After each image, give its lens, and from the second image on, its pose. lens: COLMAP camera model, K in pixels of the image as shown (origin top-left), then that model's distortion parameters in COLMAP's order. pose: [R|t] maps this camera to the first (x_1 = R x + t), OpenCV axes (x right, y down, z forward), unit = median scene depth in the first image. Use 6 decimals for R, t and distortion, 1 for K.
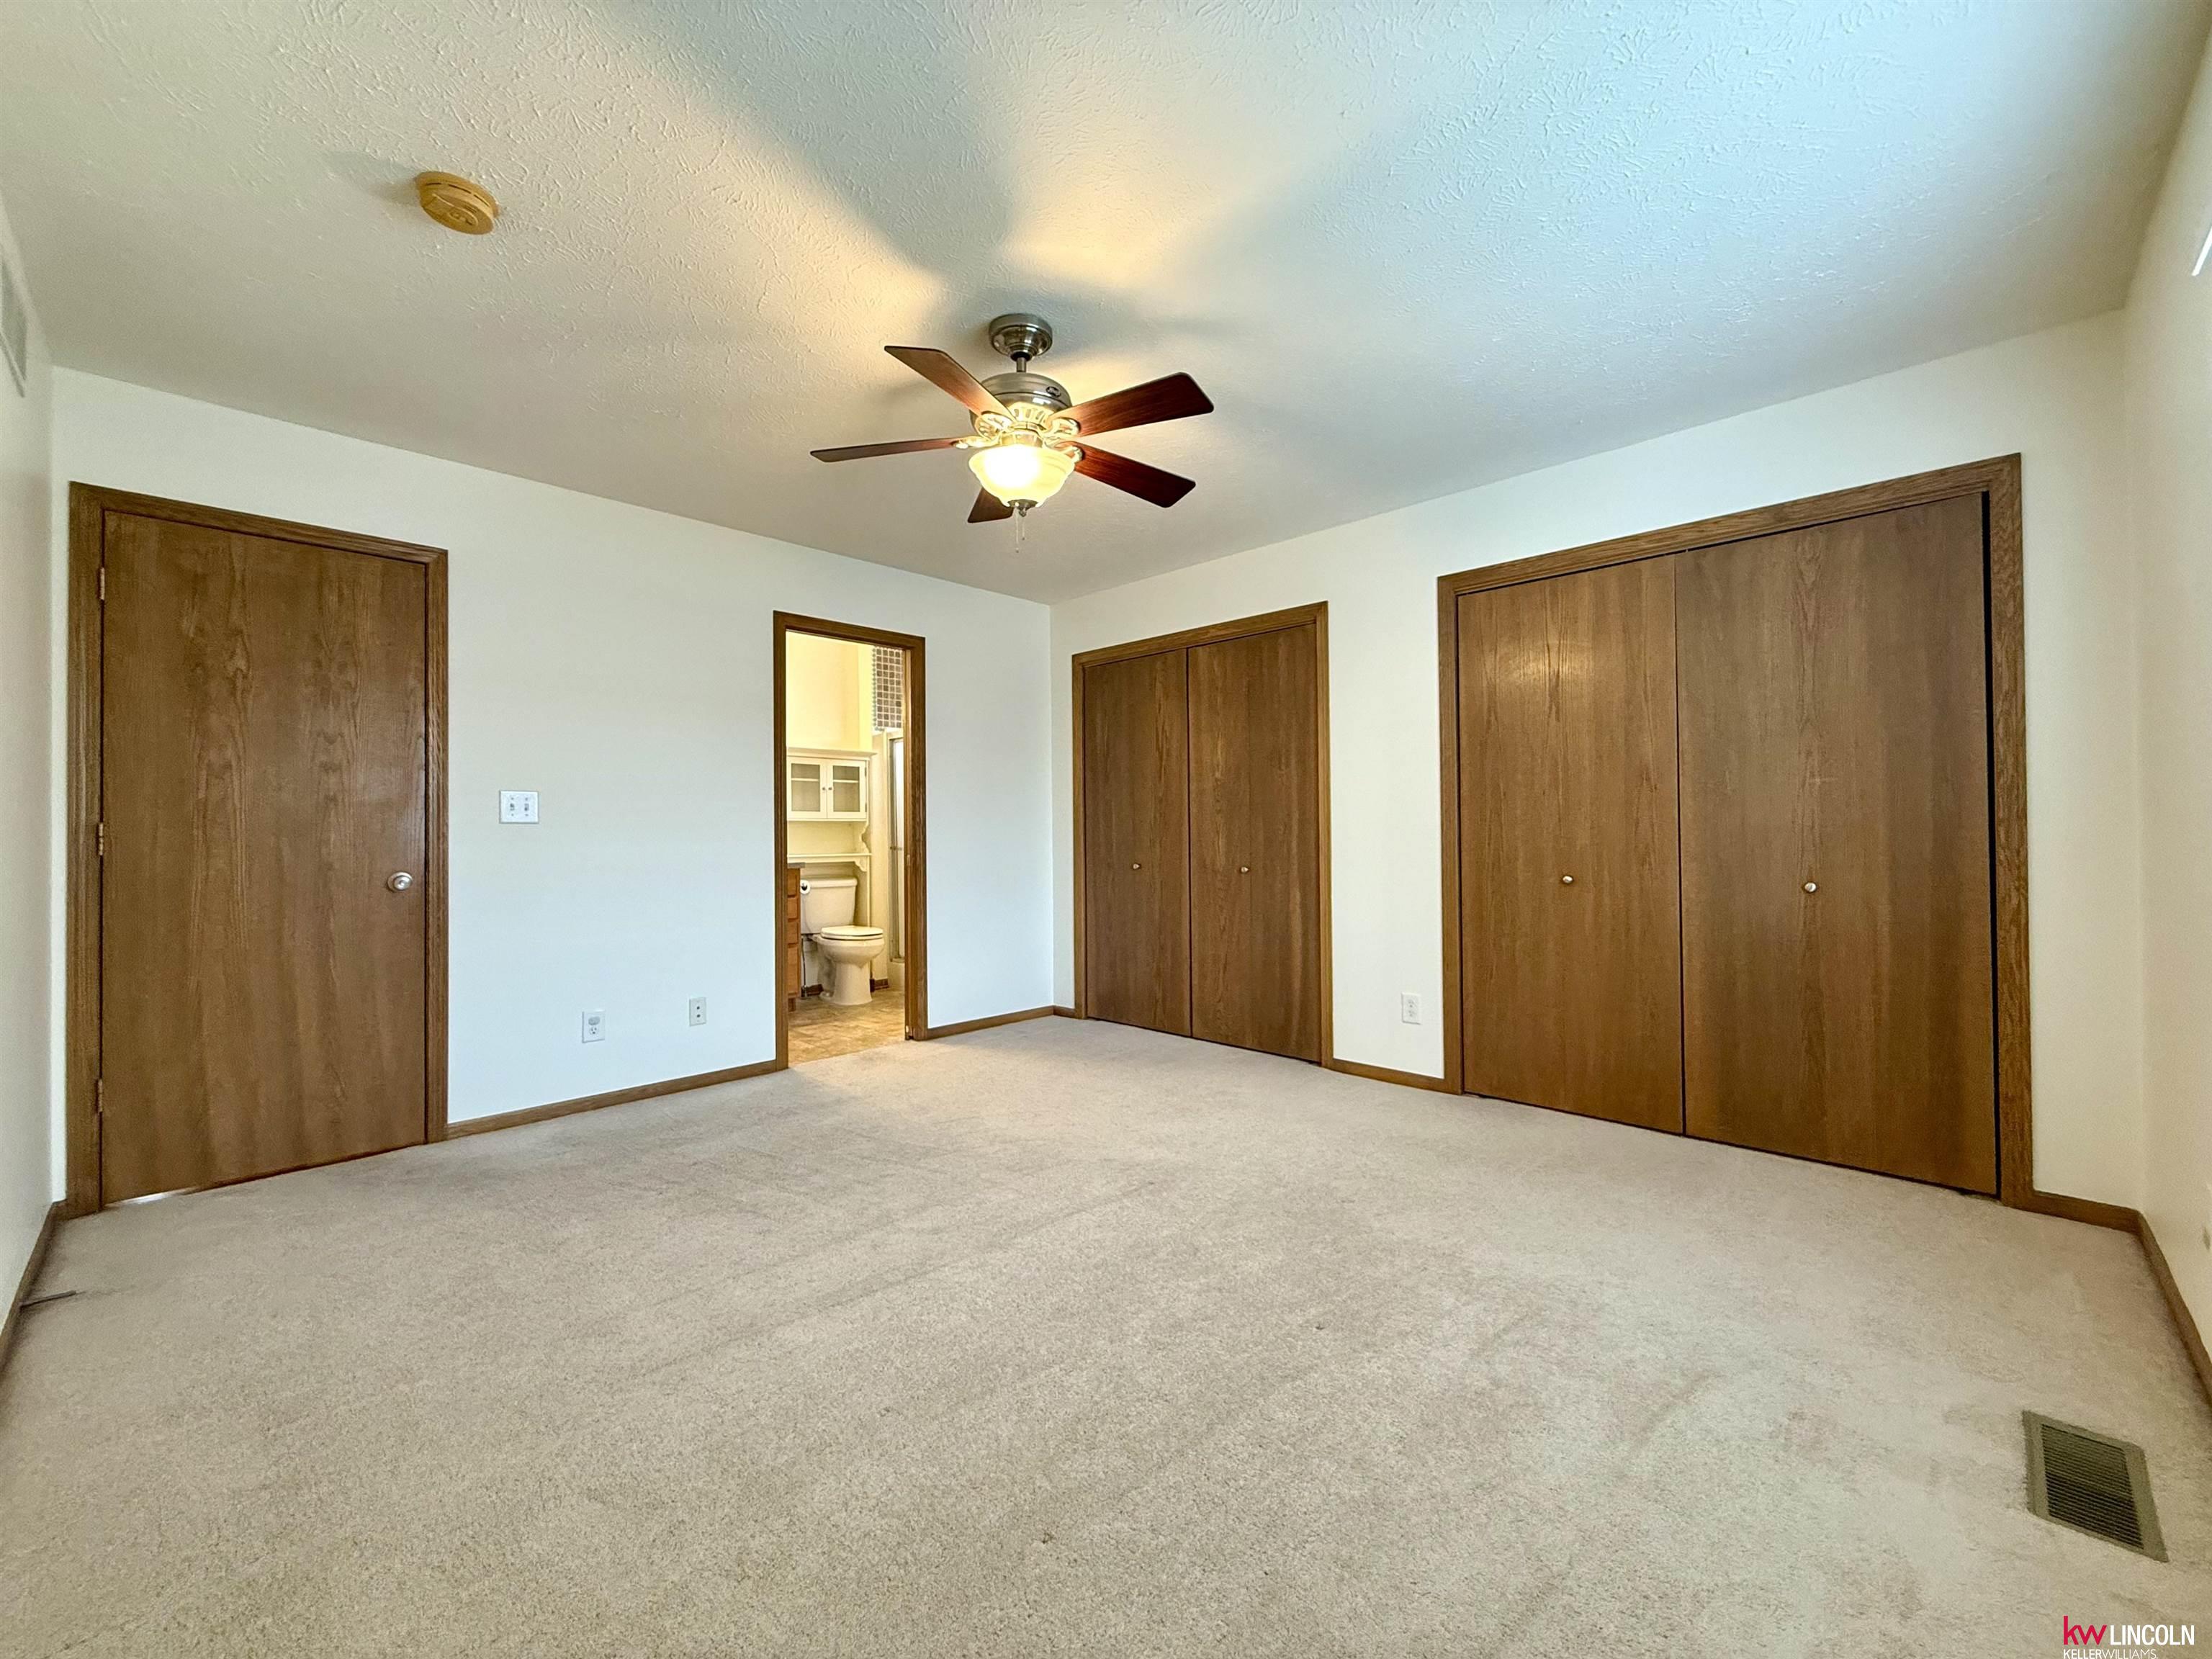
lens RADIAL K [[883.3, 0, 1110.7], [0, 883.3, 829.0], [0, 0, 1]] dist [-0.000678, 0.000067]
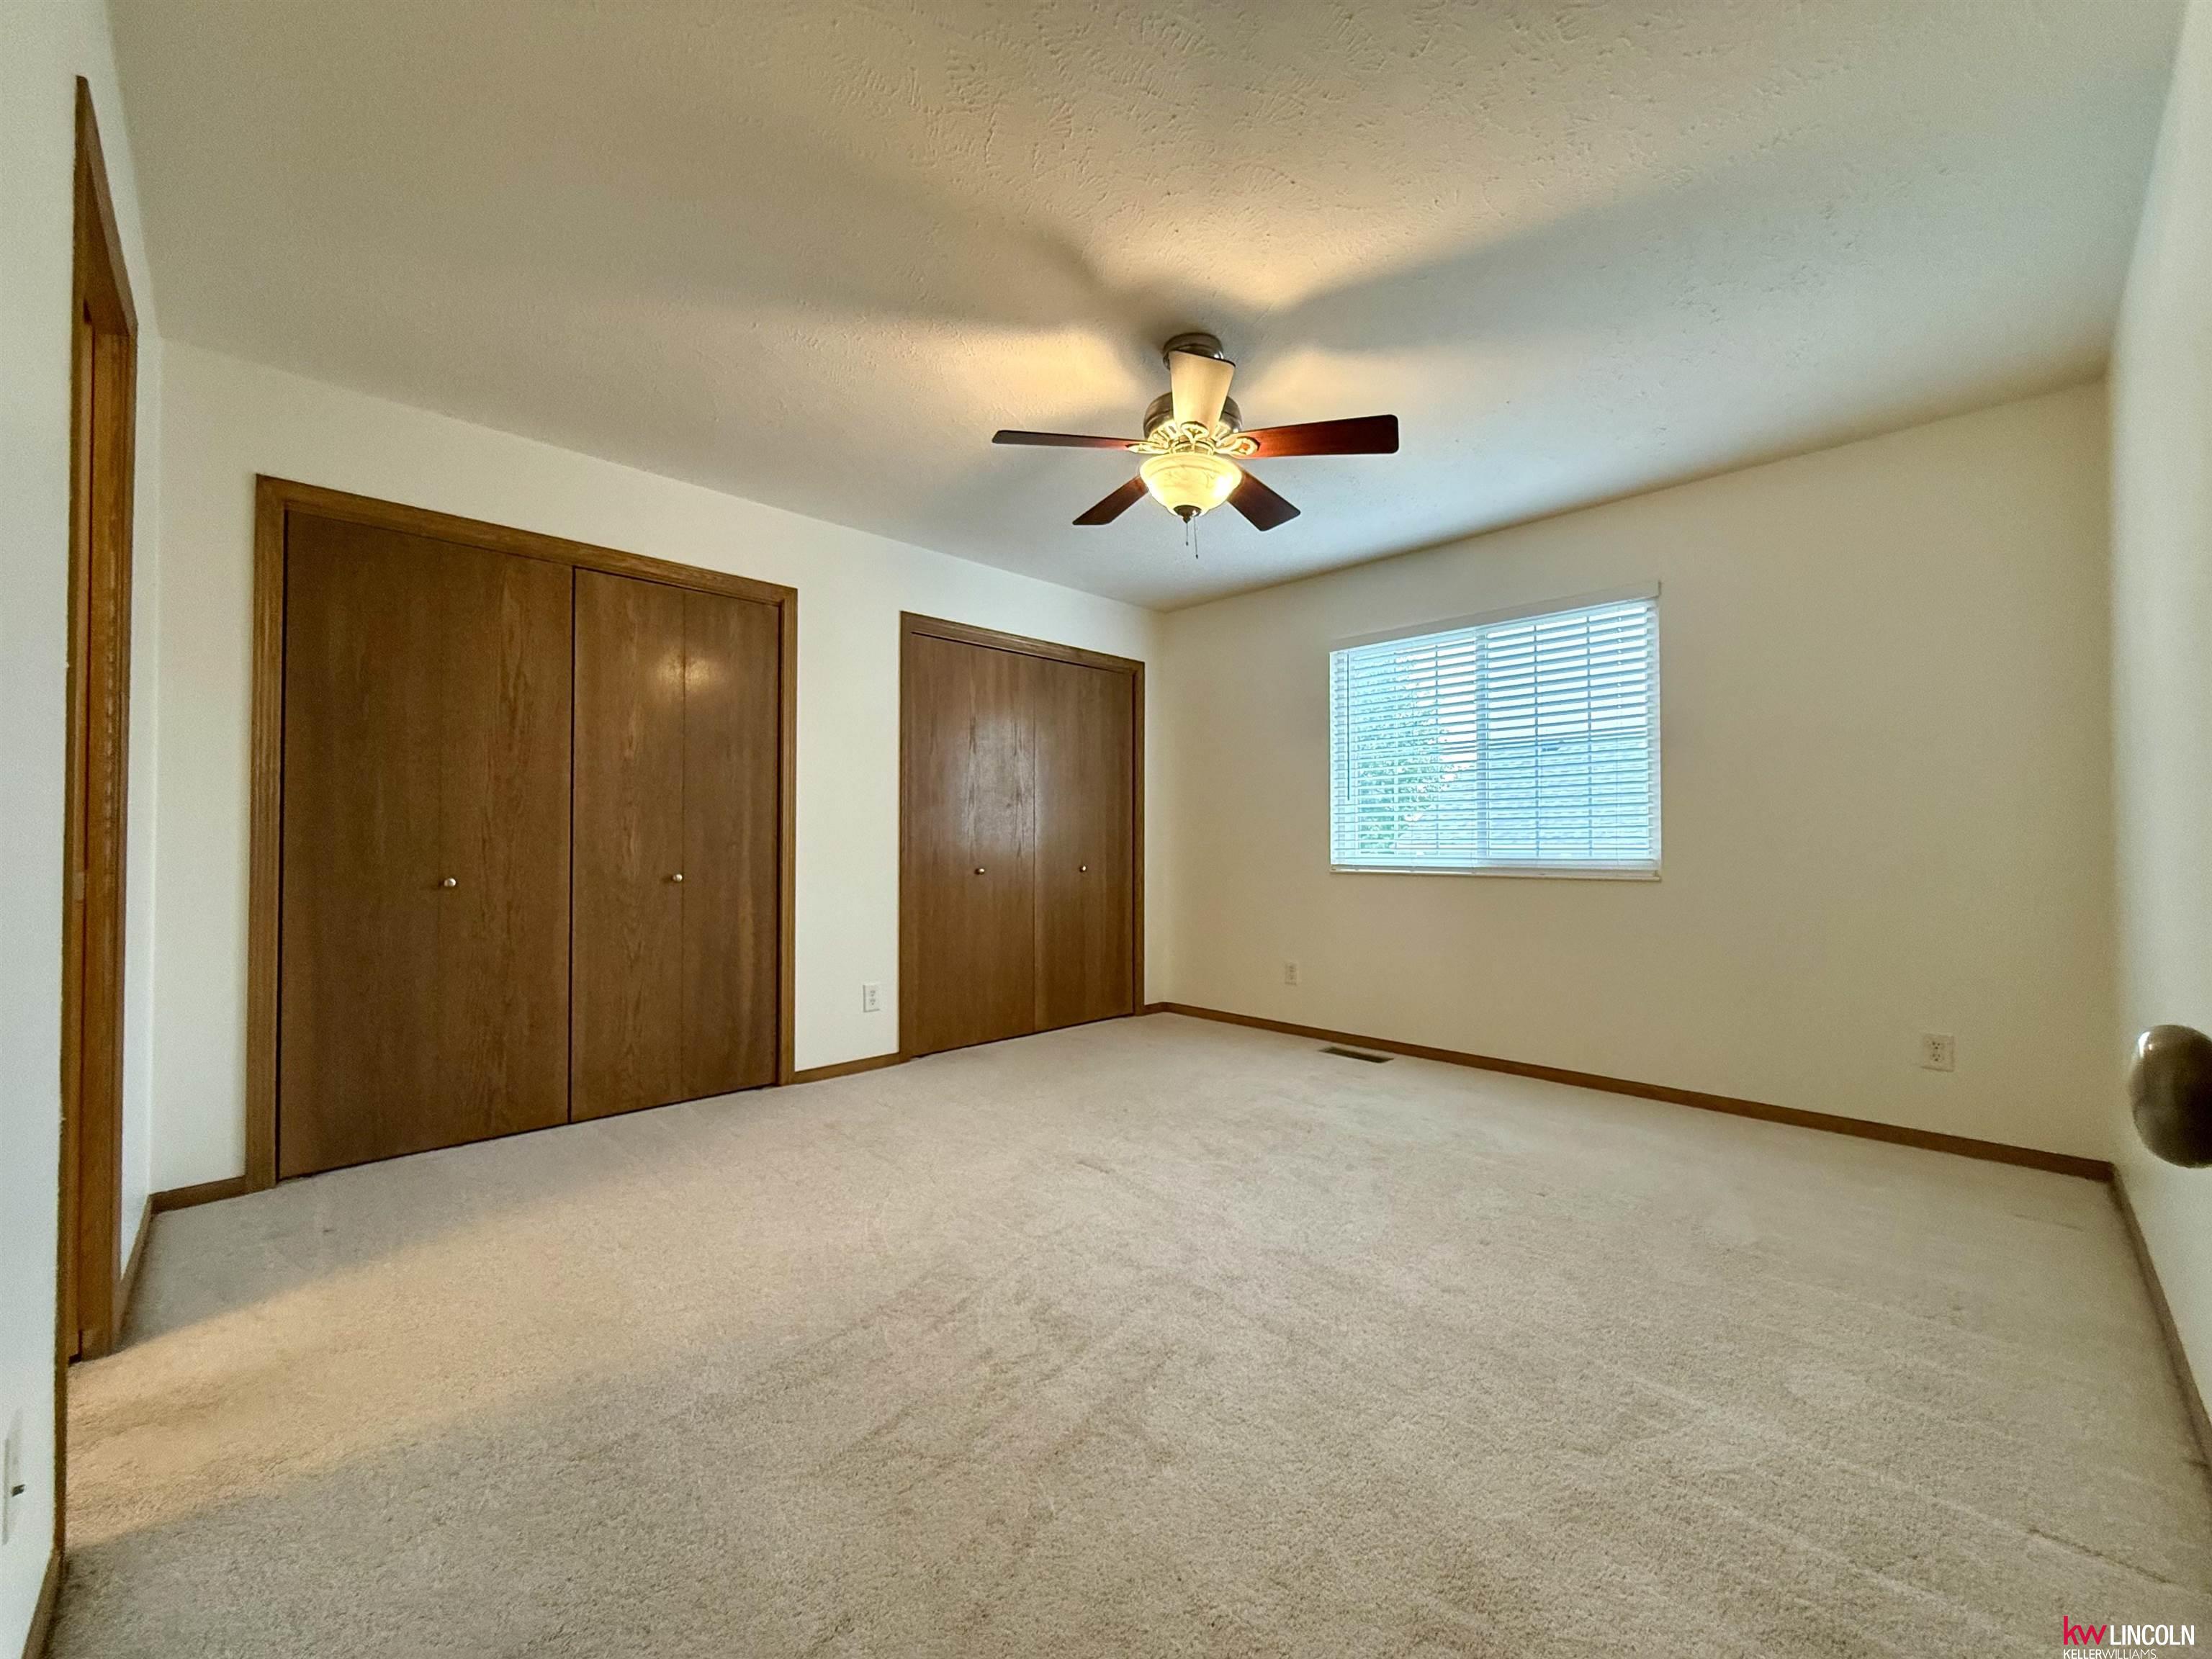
lens RADIAL K [[883.3, 0, 1110.7], [0, 883.3, 840.6], [0, 0, 1]] dist [-0.000678, 0.000067]
pose [[0.020759, 0.007991, 0.999753, -0.664266], [-0.010482, 0.999915, -0.007775, 0.015321], [-0.999730, -0.010318, 0.020841, 0.619728]]
